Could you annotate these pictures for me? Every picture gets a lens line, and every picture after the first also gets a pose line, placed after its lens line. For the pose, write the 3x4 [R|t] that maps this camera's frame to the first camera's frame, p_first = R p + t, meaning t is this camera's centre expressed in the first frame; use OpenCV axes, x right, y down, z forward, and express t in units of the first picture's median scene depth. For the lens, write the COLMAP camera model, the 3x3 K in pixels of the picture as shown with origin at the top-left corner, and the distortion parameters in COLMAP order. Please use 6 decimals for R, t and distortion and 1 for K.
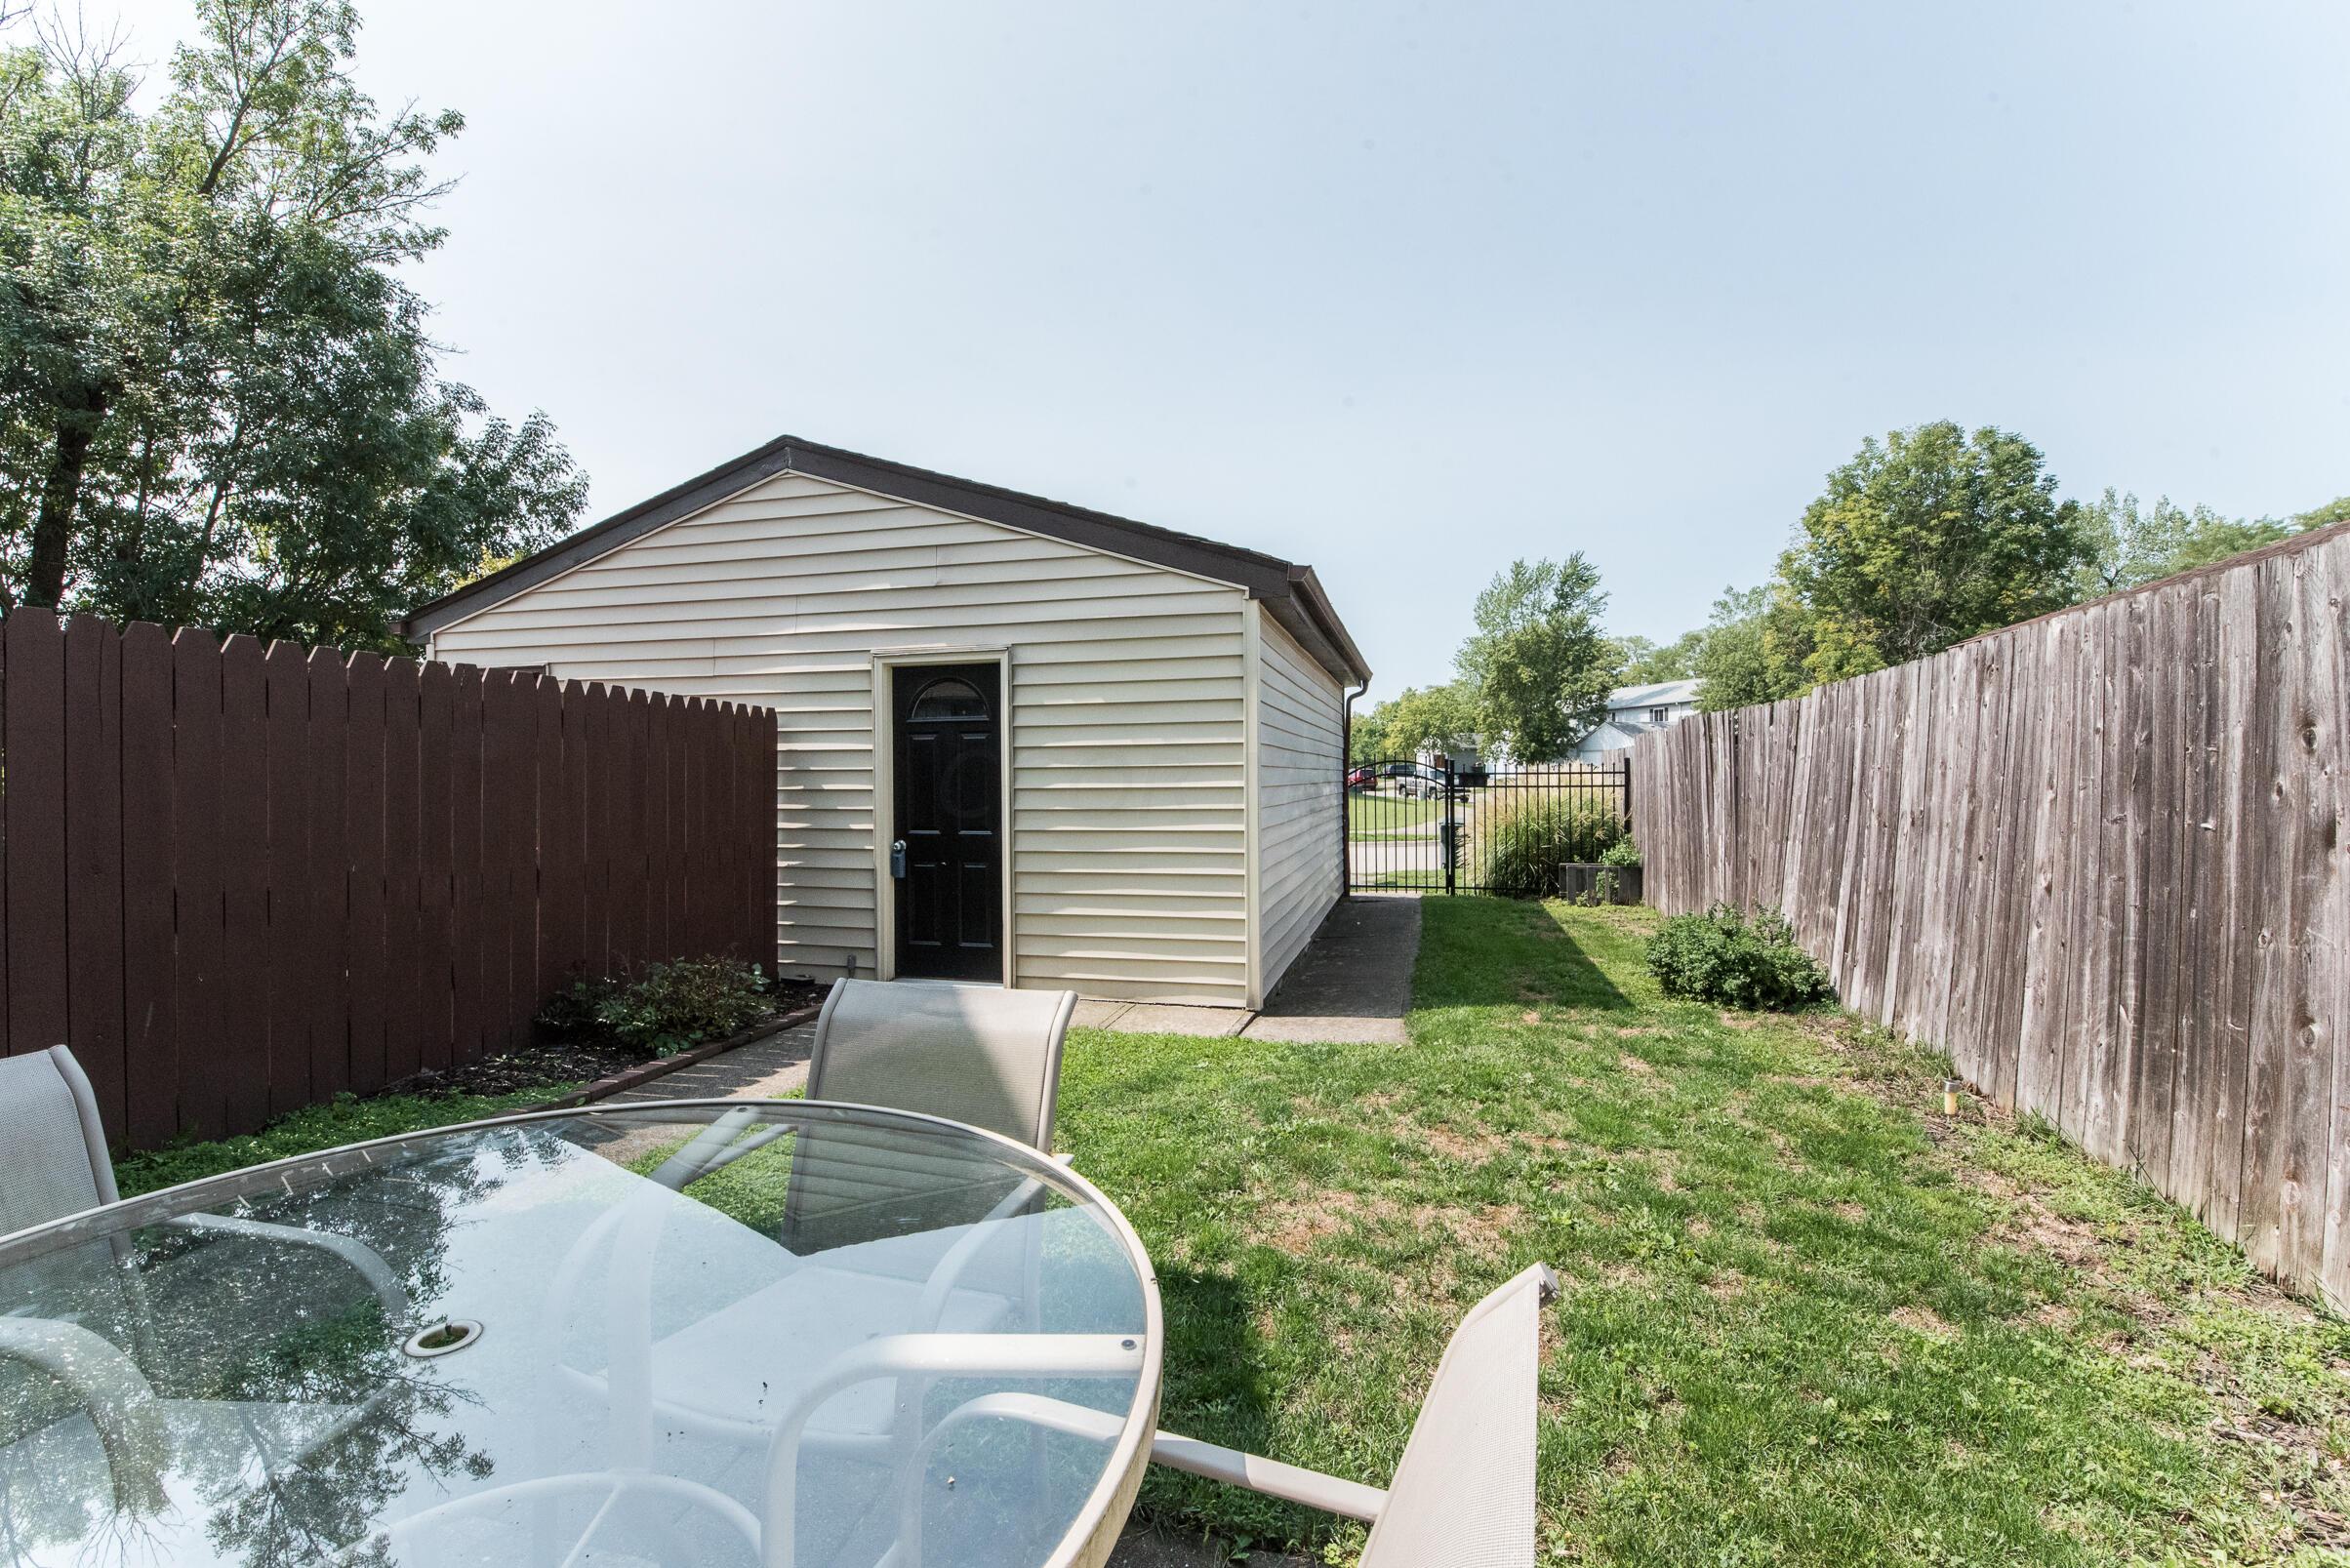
lens RADIAL K [[1038.6, 0, 1181.4], [0, 1038.6, 785.5], [0, 0, 1]] dist [0.002192, -0.011191]
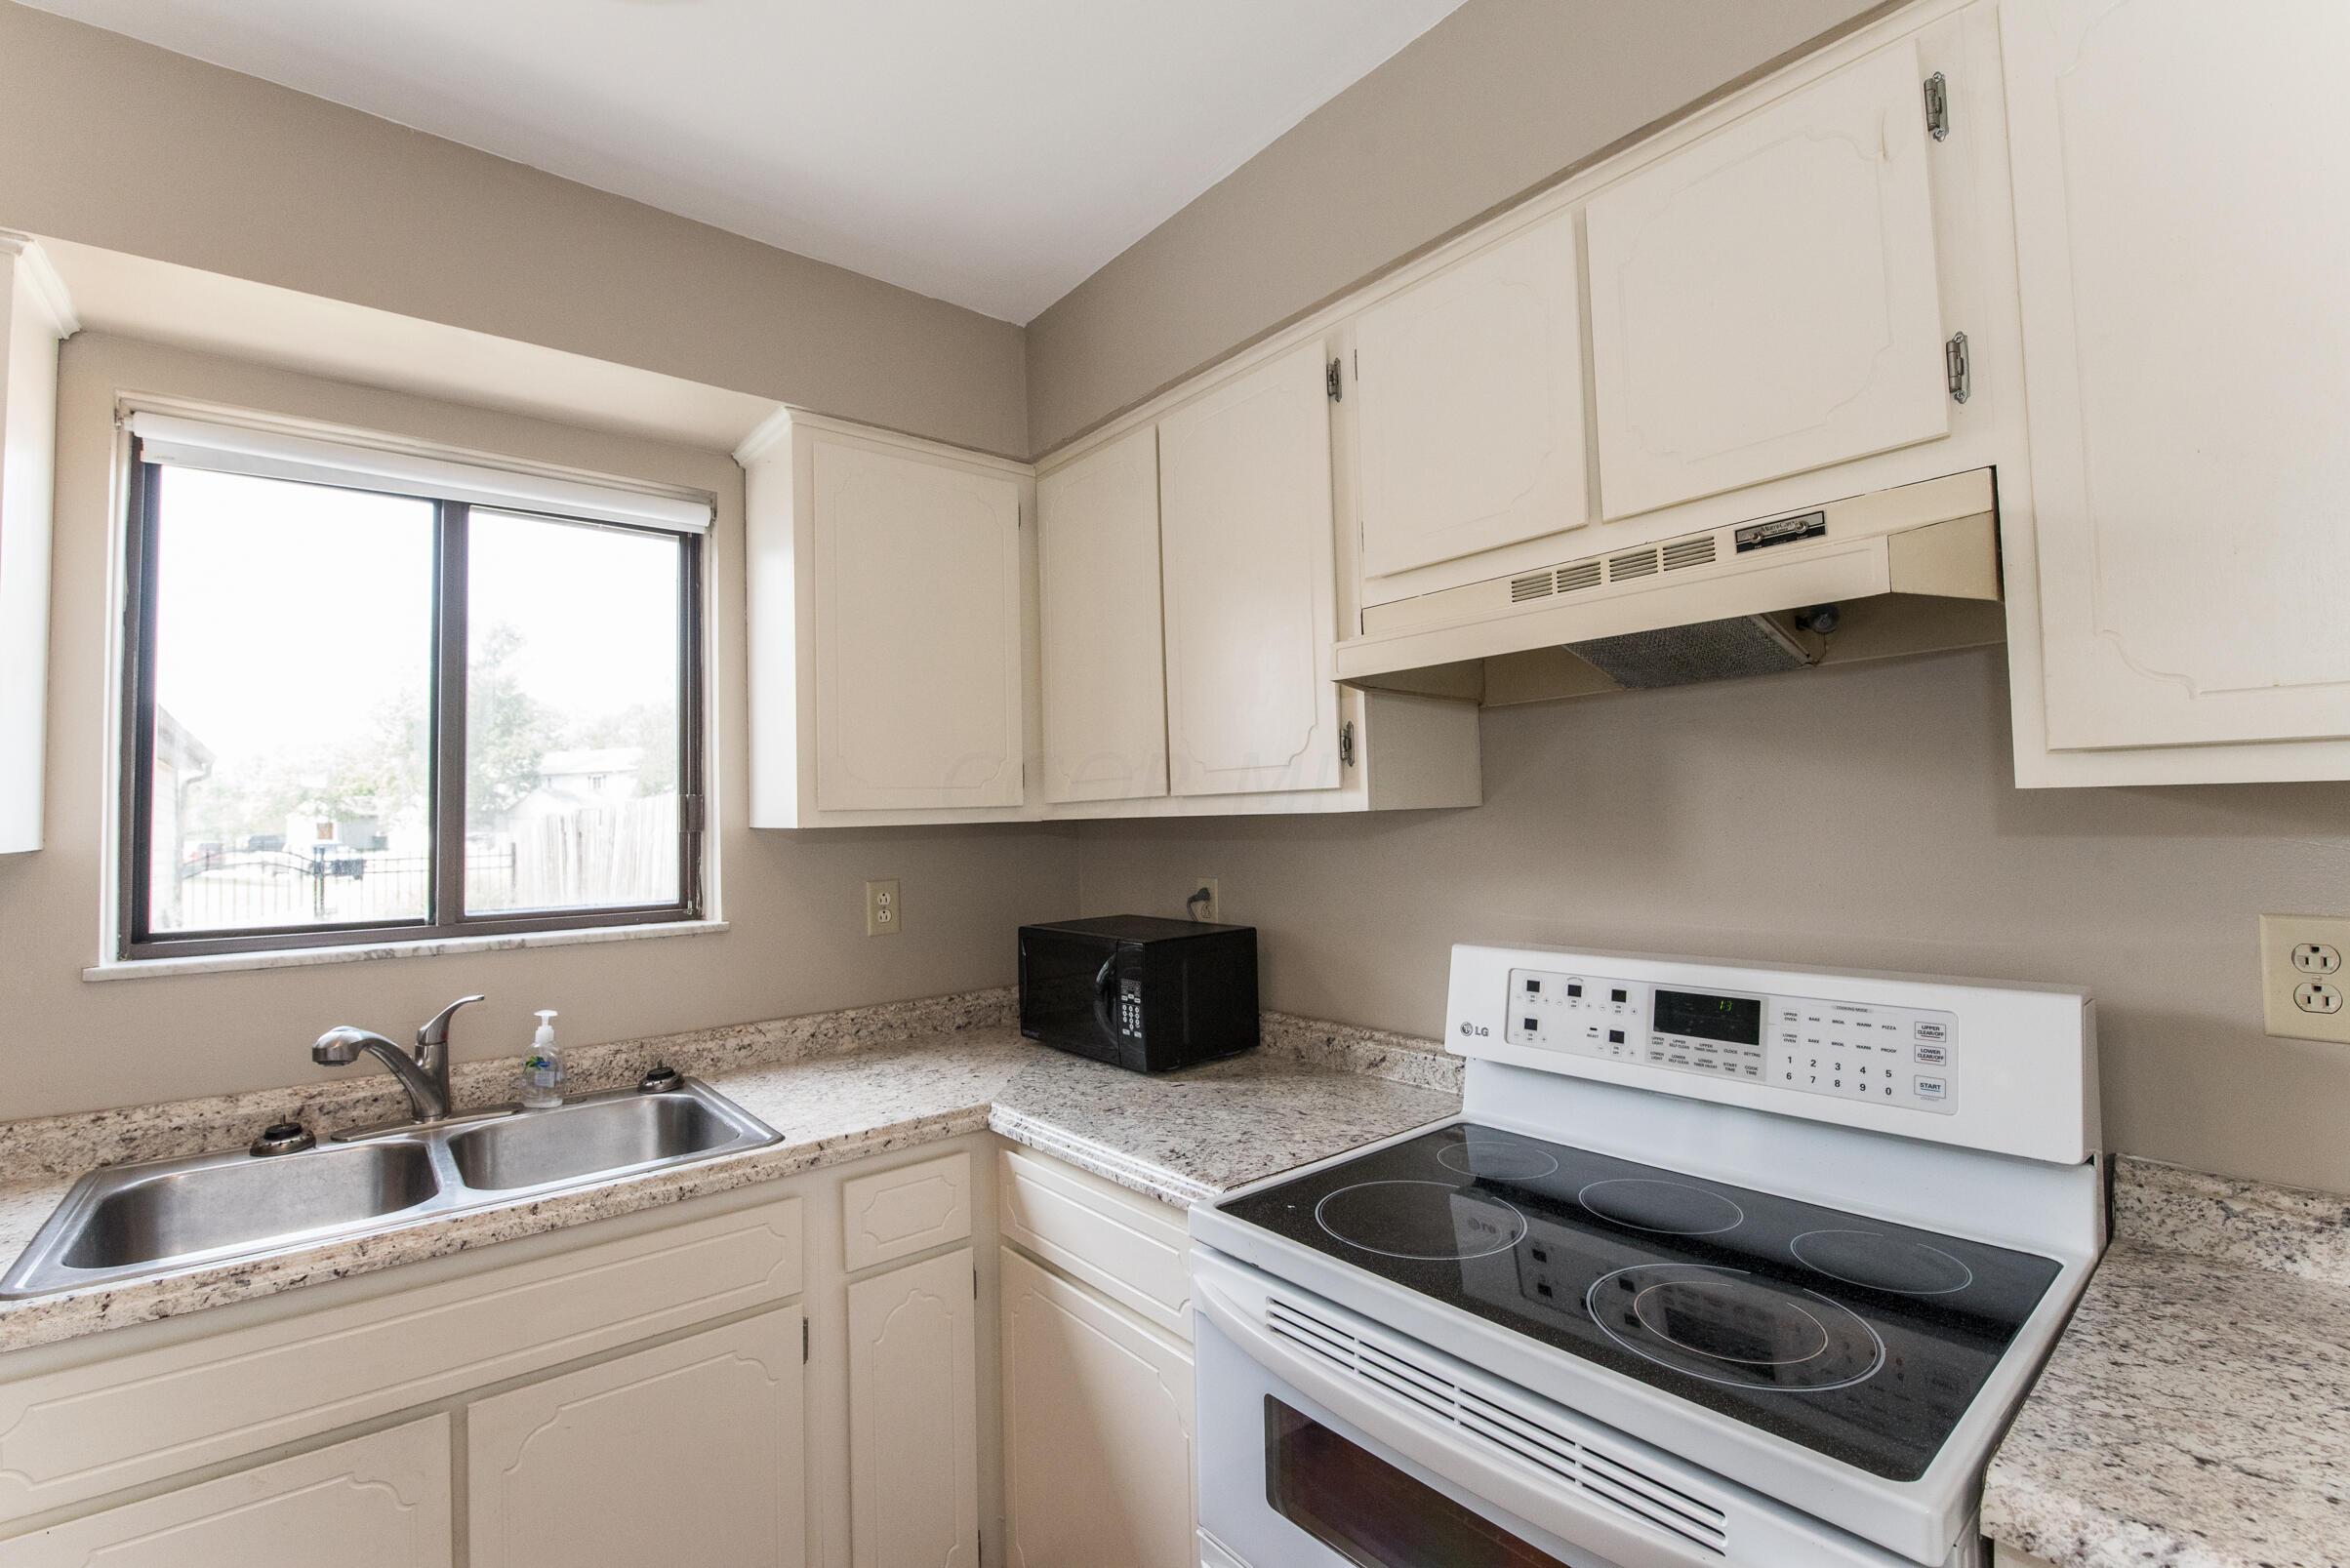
lens RADIAL K [[1008.0, 0, 1175.0], [0, 1008.0, 784.0], [0, 0, 1]] dist [0.001197, -0.011847]
pose [[0.586326, 0.025022, 0.809689, -0.010031], [0.026254, 0.998411, -0.049865, -0.003748], [-0.809650, 0.050495, 0.584737, -0.057515]]
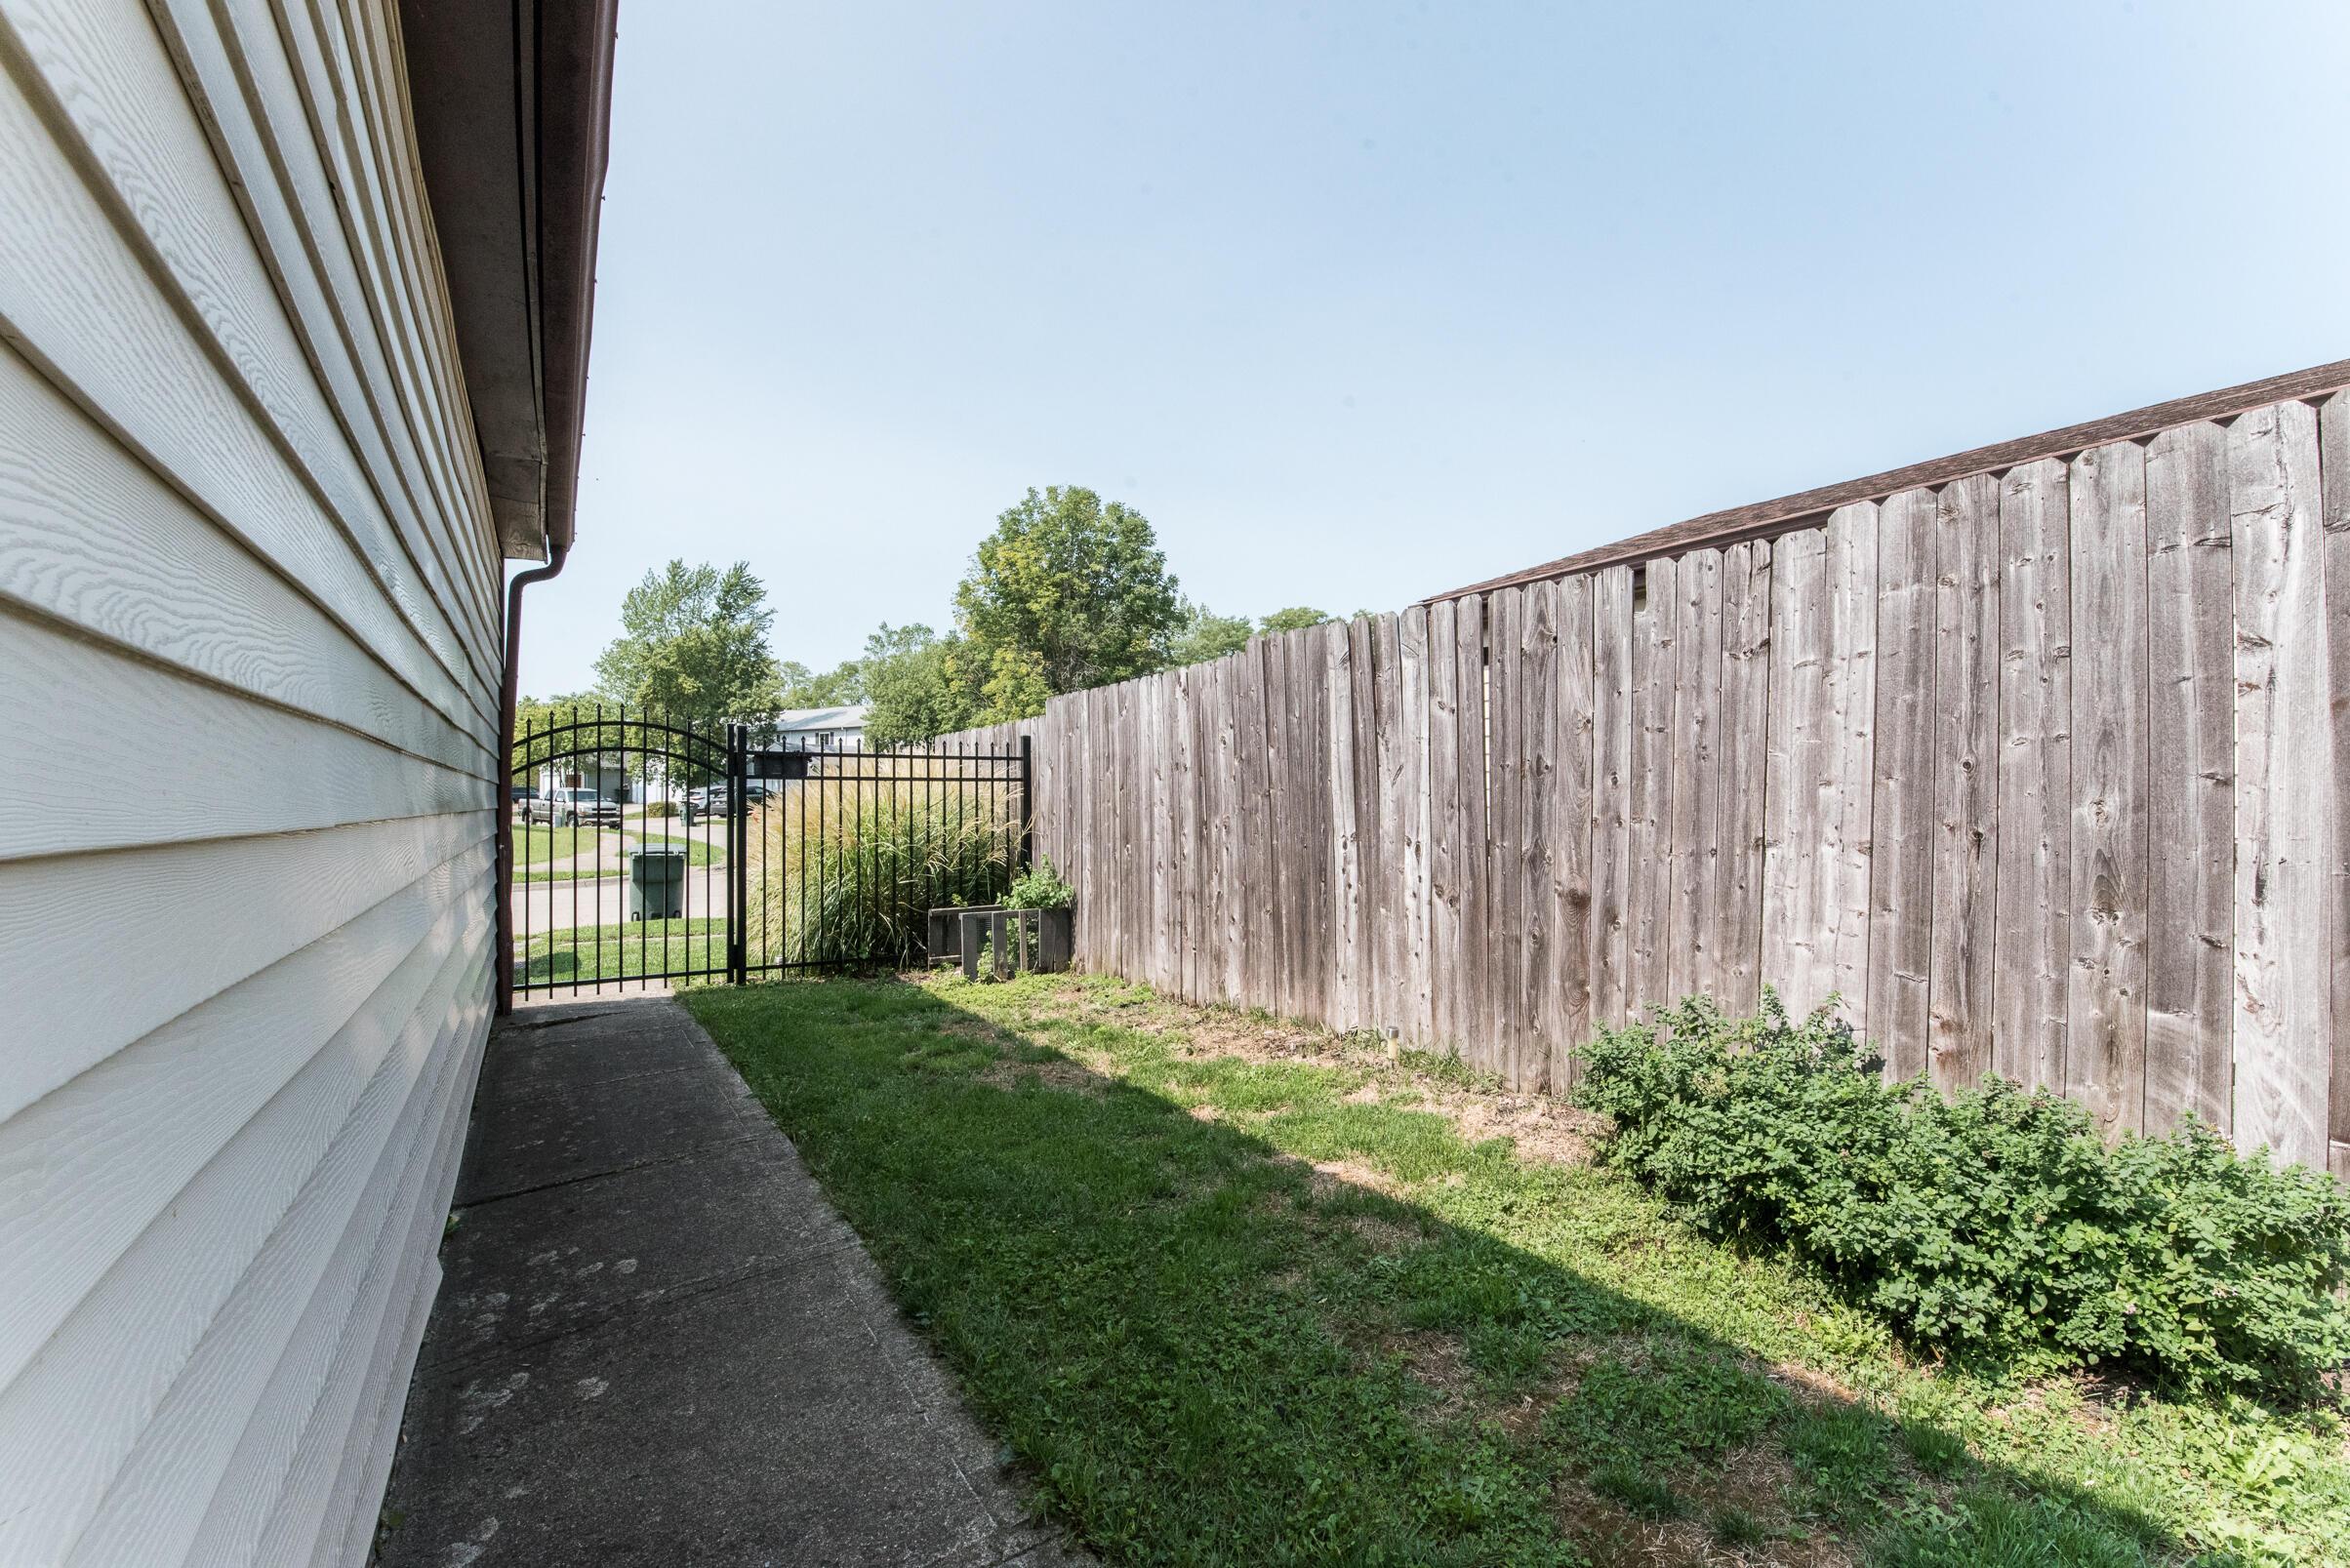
lens RADIAL K [[1038.6, 0, 1181.4], [0, 1038.6, 785.5], [0, 0, 1]] dist [0.002192, -0.011191]
pose [[0.709751, 0.016323, 0.704263, 0.011846], [0.003016, 0.999652, -0.026209, 0.004985], [-0.704446, 0.020726, 0.709455, 0.116233]]
